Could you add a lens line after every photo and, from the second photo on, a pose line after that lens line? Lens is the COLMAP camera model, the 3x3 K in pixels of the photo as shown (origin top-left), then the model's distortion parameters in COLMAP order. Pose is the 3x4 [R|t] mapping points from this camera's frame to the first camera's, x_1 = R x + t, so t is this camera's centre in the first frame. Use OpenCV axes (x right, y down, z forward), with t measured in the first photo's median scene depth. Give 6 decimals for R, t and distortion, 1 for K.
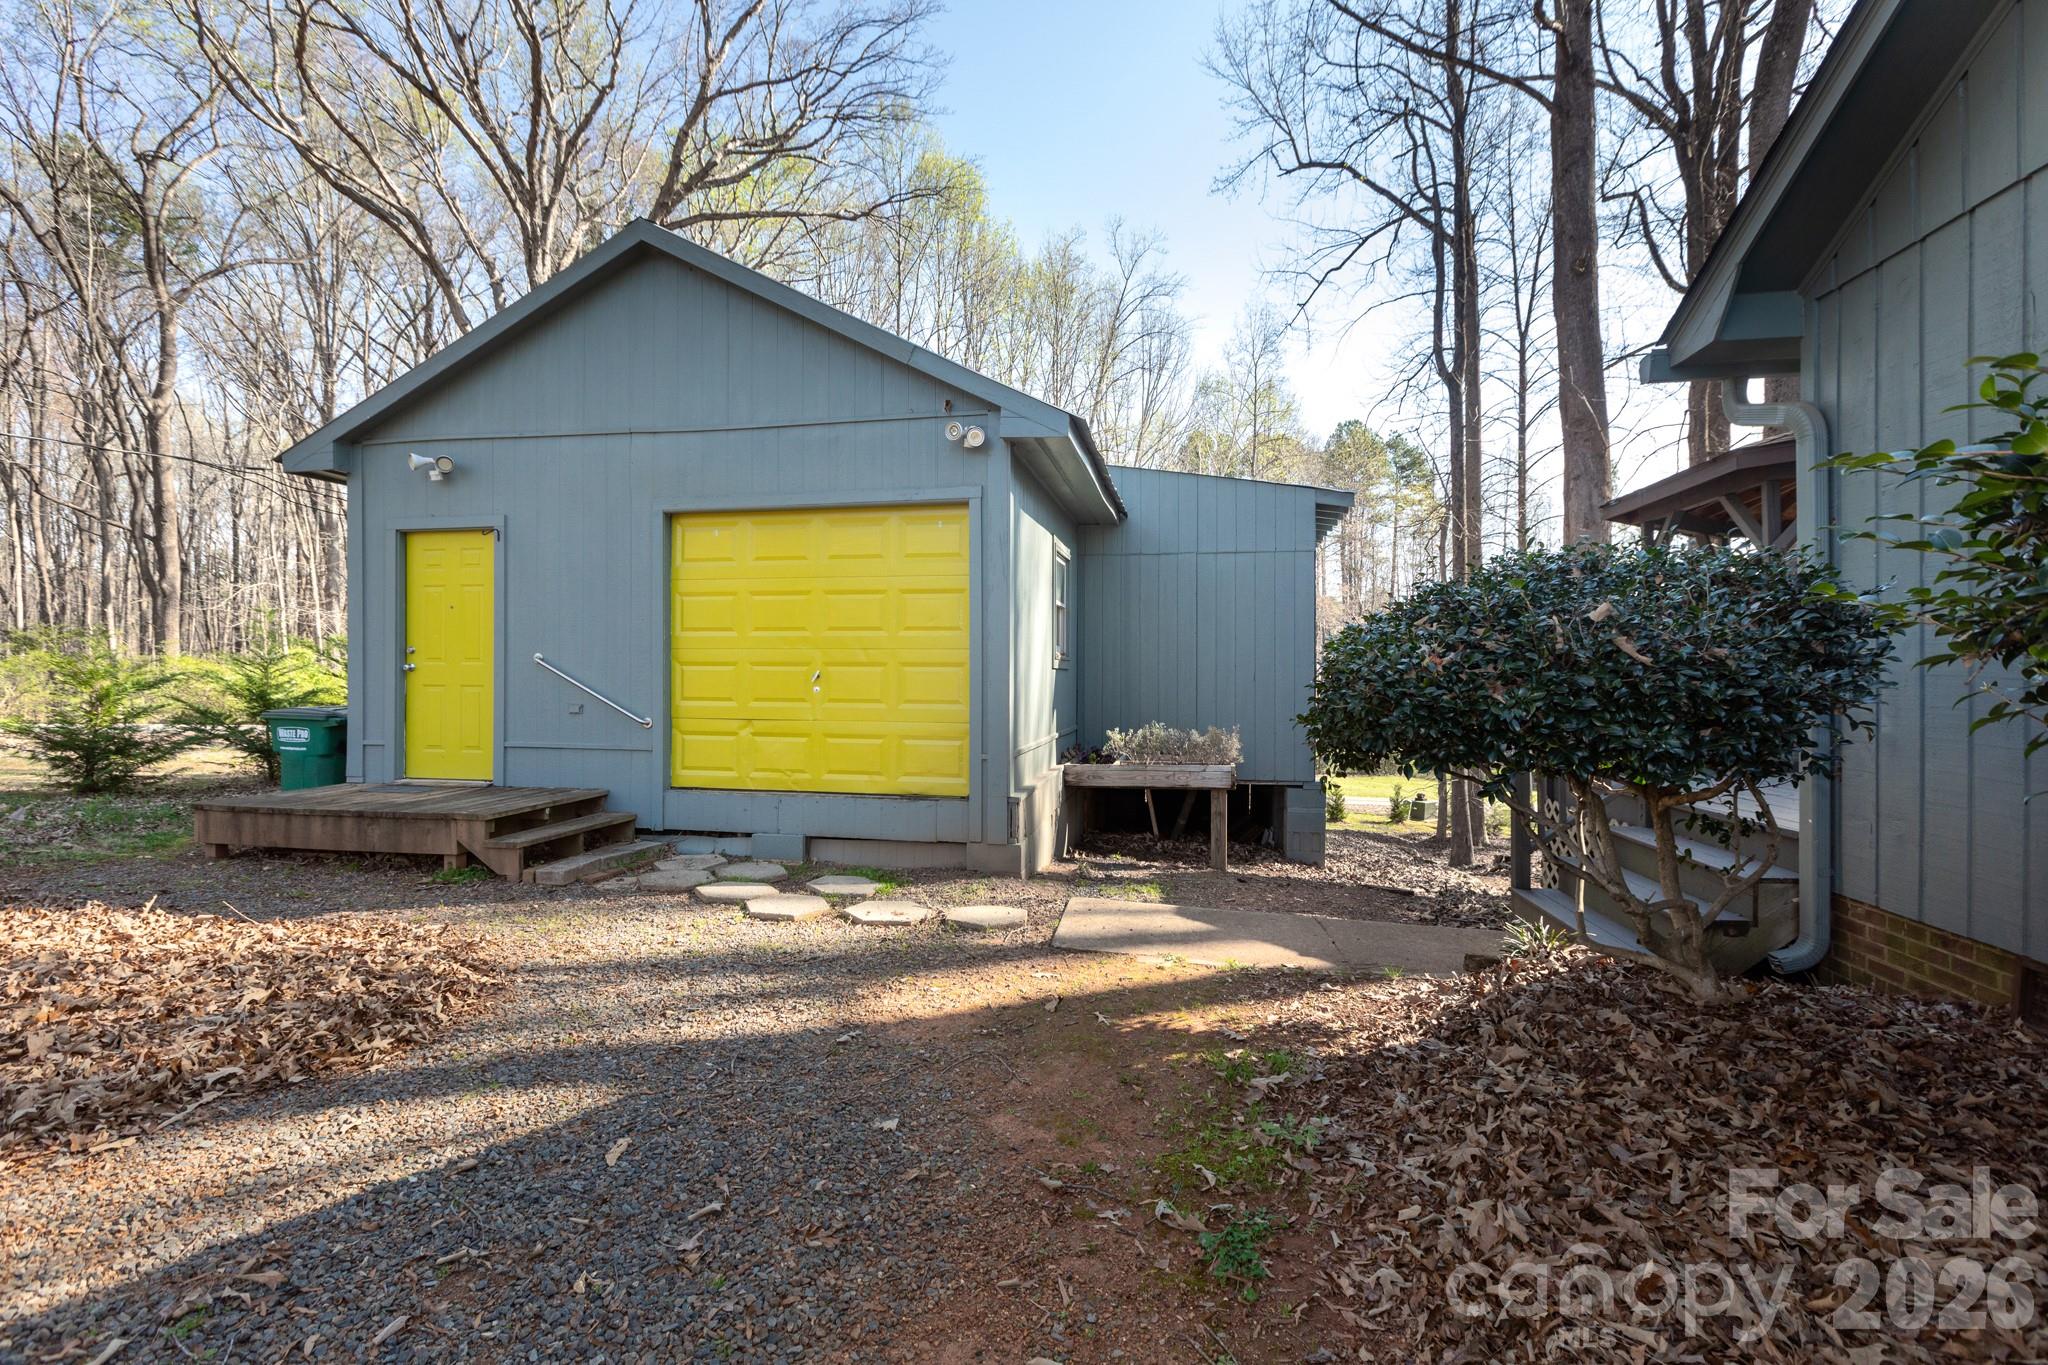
lens RADIAL K [[922.3, 0, 1014.8], [0, 922.3, 689.7], [0, 0, 1]] dist [0.001179, 0.000620]
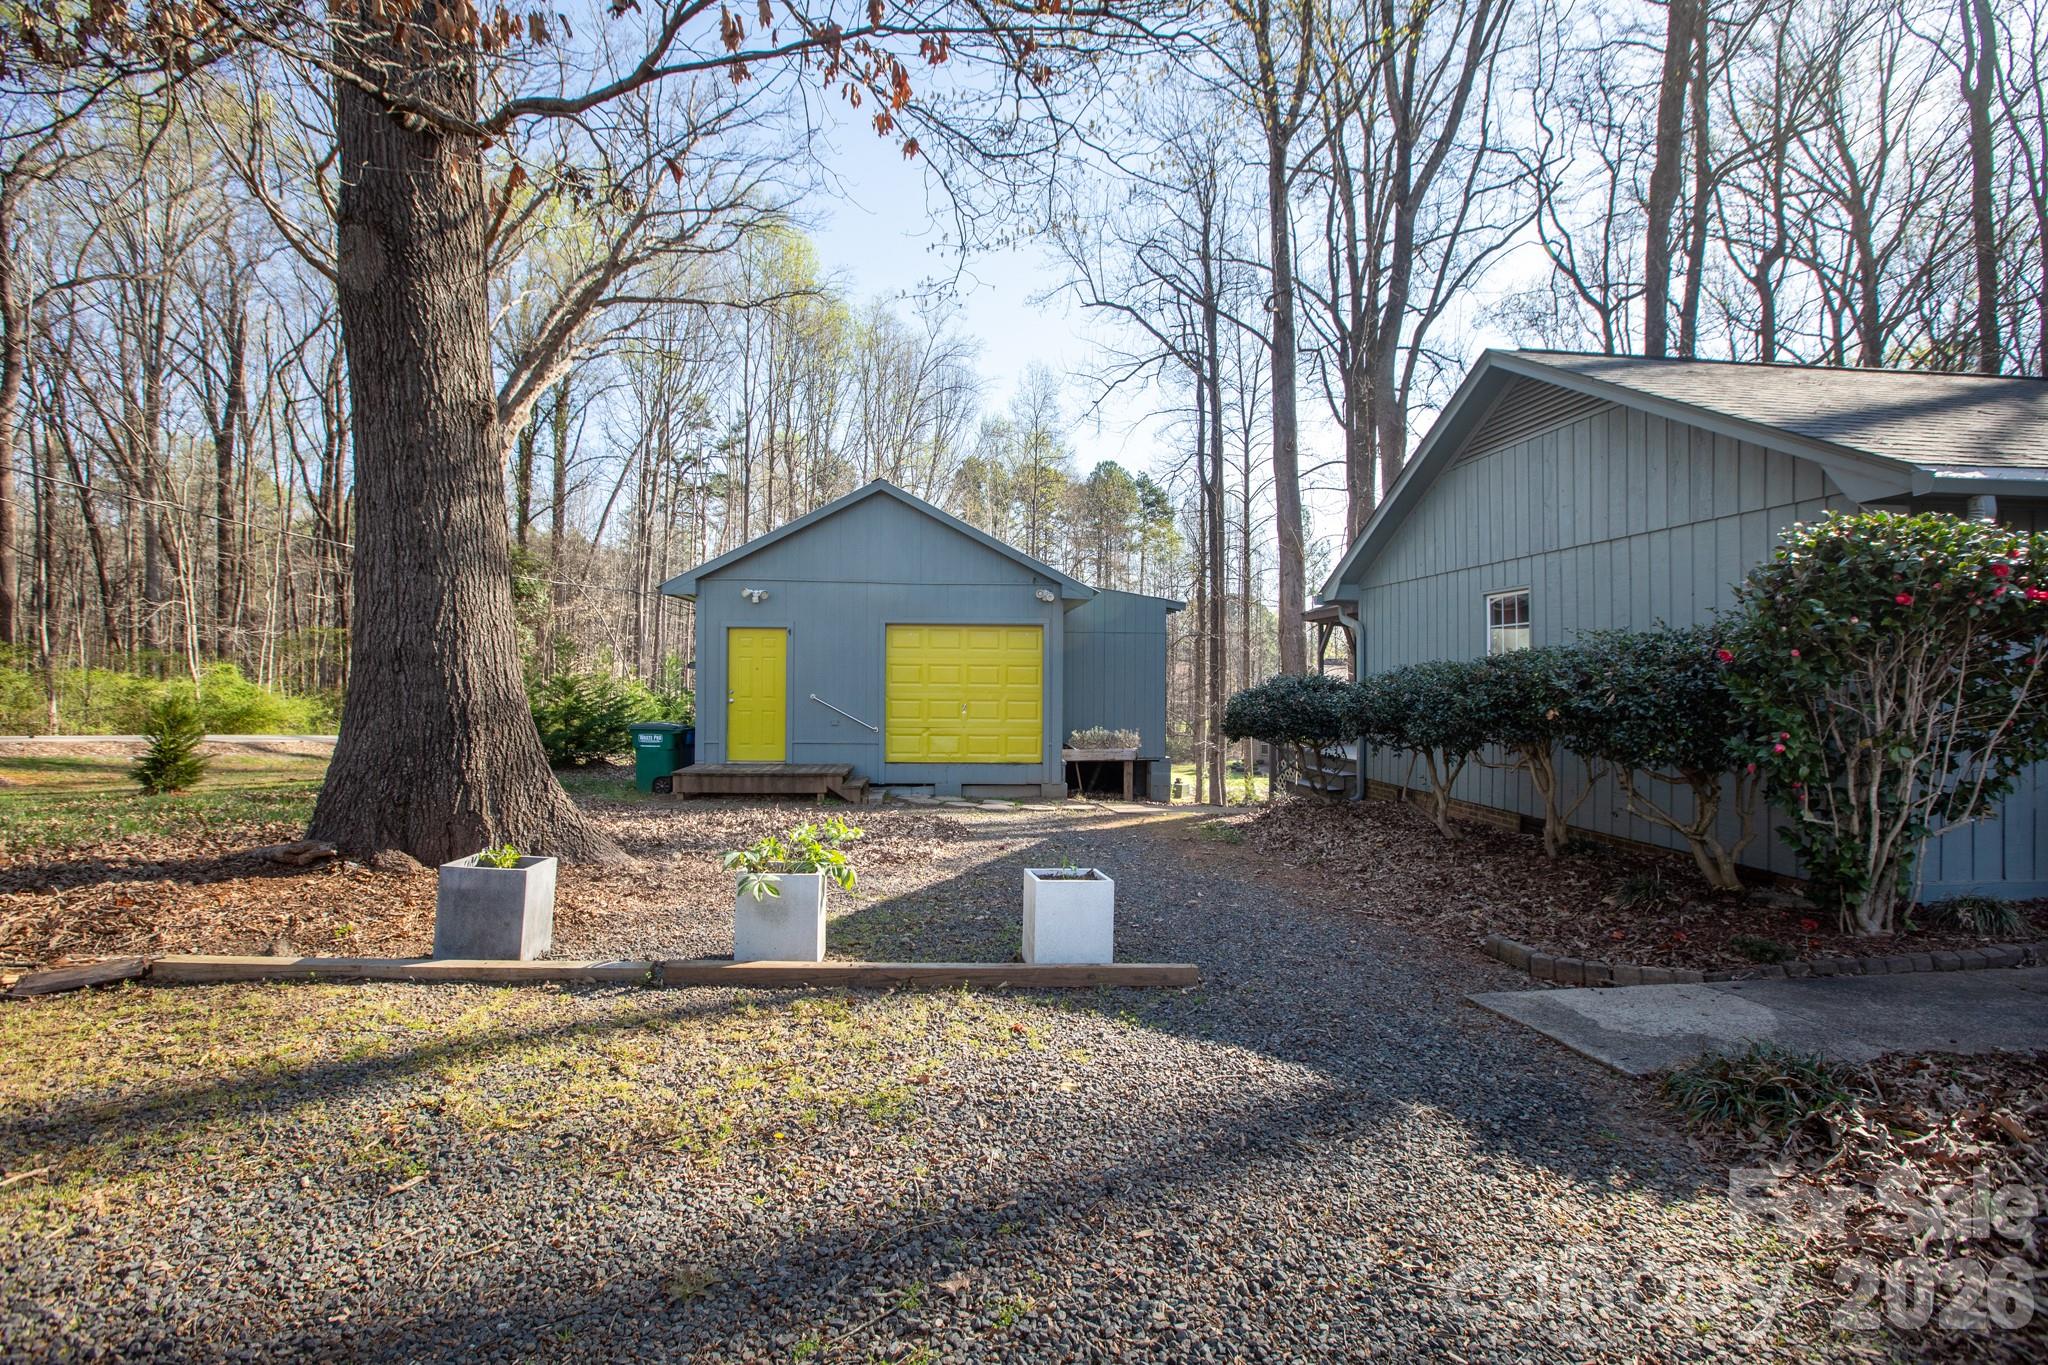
lens RADIAL K [[922.3, 0, 1022.0], [0, 922.3, 676.7], [0, 0, 1]] dist [0.001179, 0.000620]
pose [[0.963052, 0.002018, 0.269307, -0.182690], [0.002935, 0.999834, -0.017987, -0.011659], [-0.269298, 0.018113, 0.962886, -0.285184]]
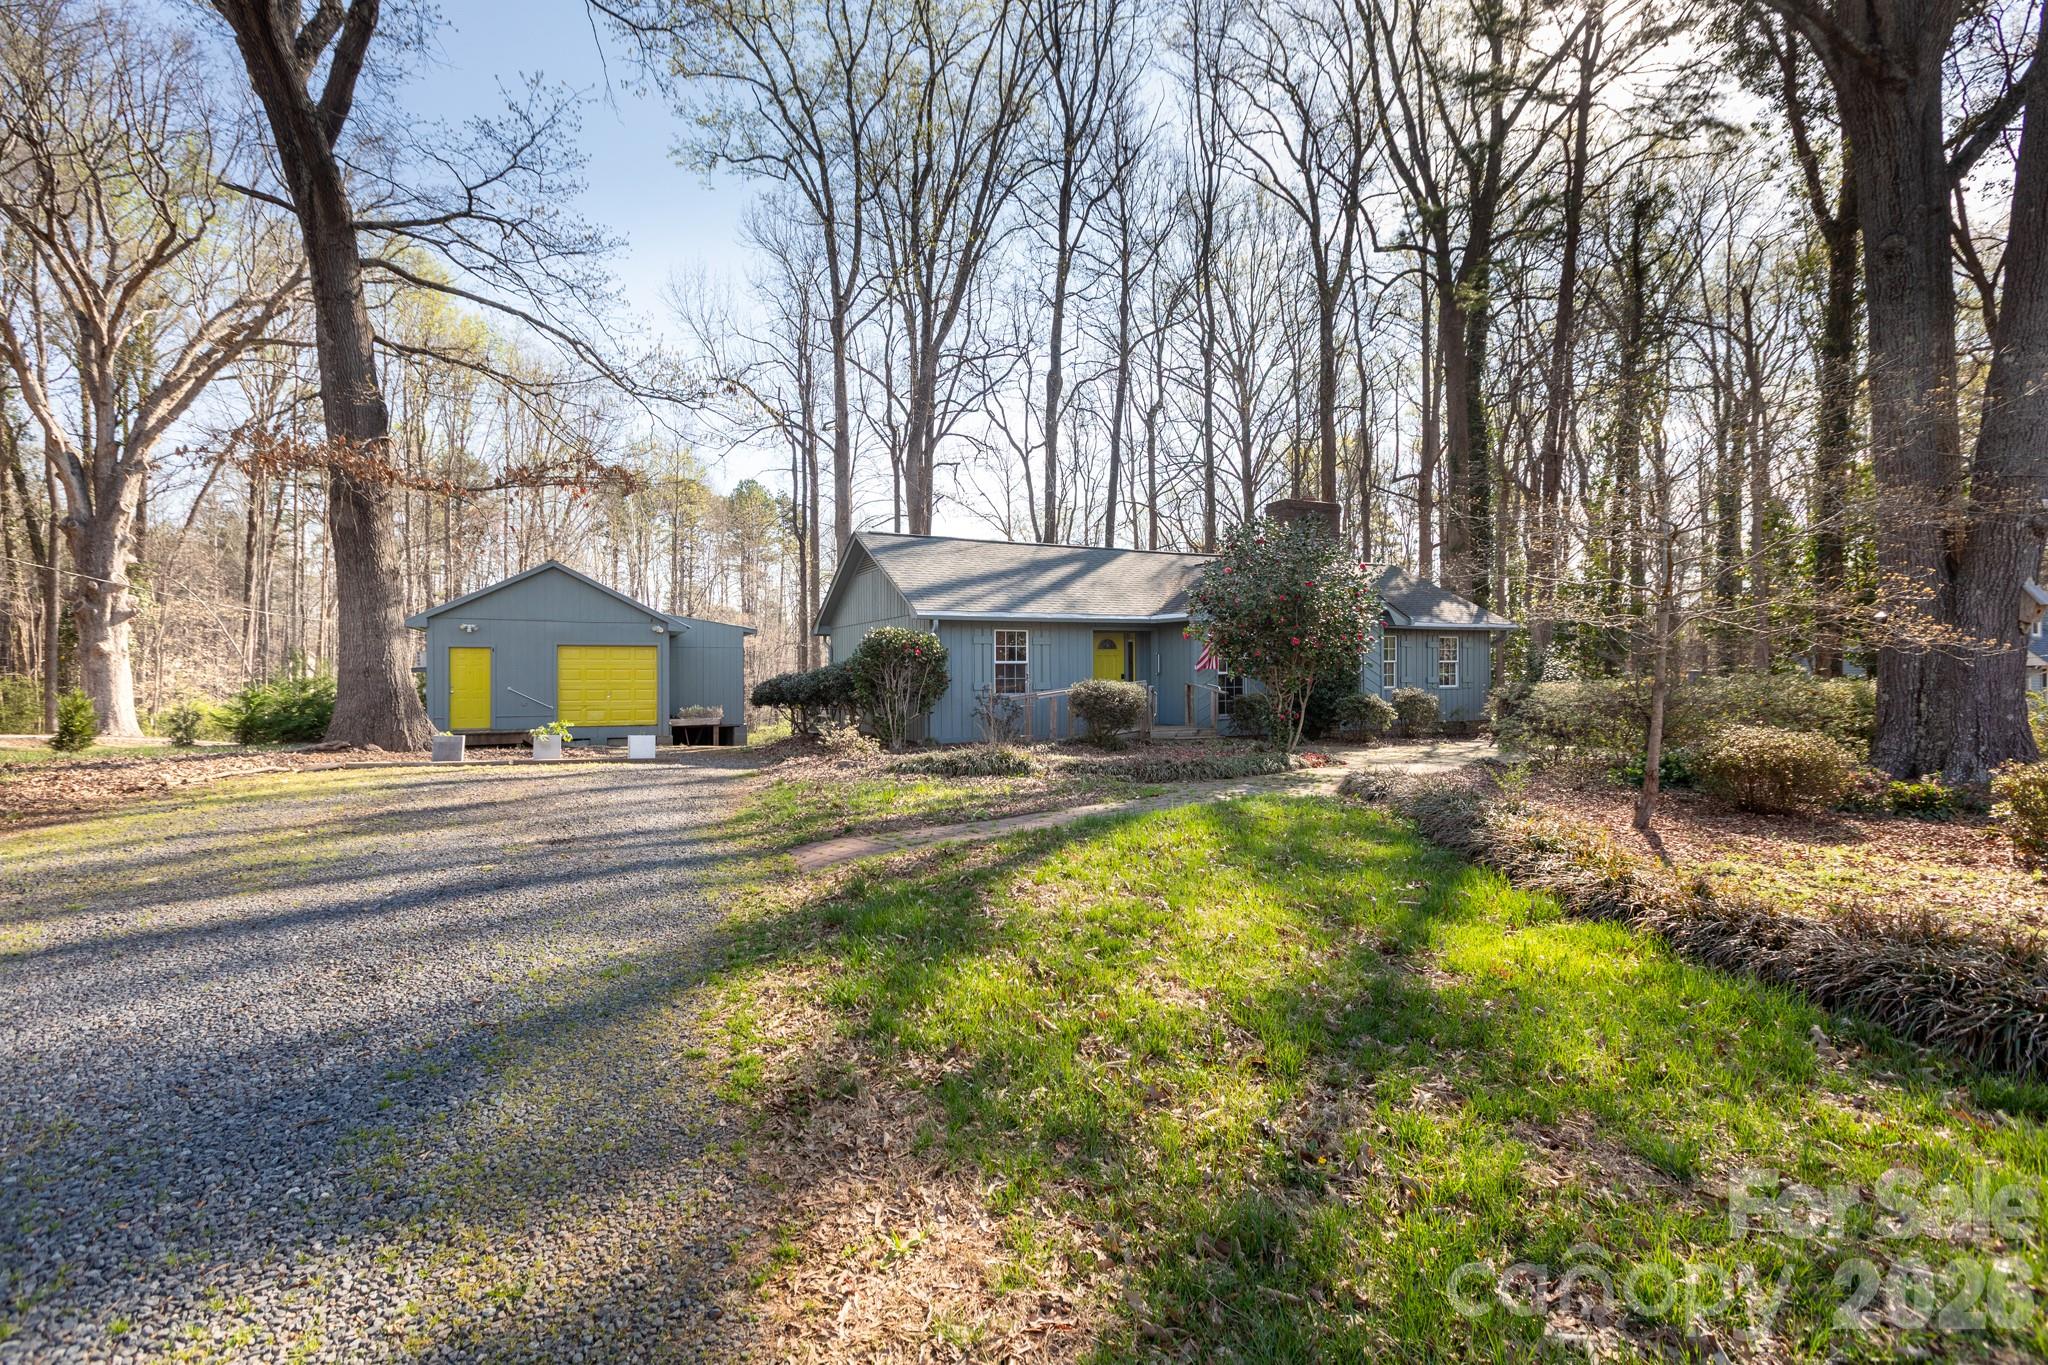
lens RADIAL K [[922.3, 0, 1009.5], [0, 922.3, 684.7], [0, 0, 1]] dist [0.001179, 0.000620]
pose [[0.815746, -0.011327, 0.578299, -0.285034], [0.014485, 0.999895, -0.000849, -0.005179], [-0.578228, 0.009069, 0.815825, -0.786709]]
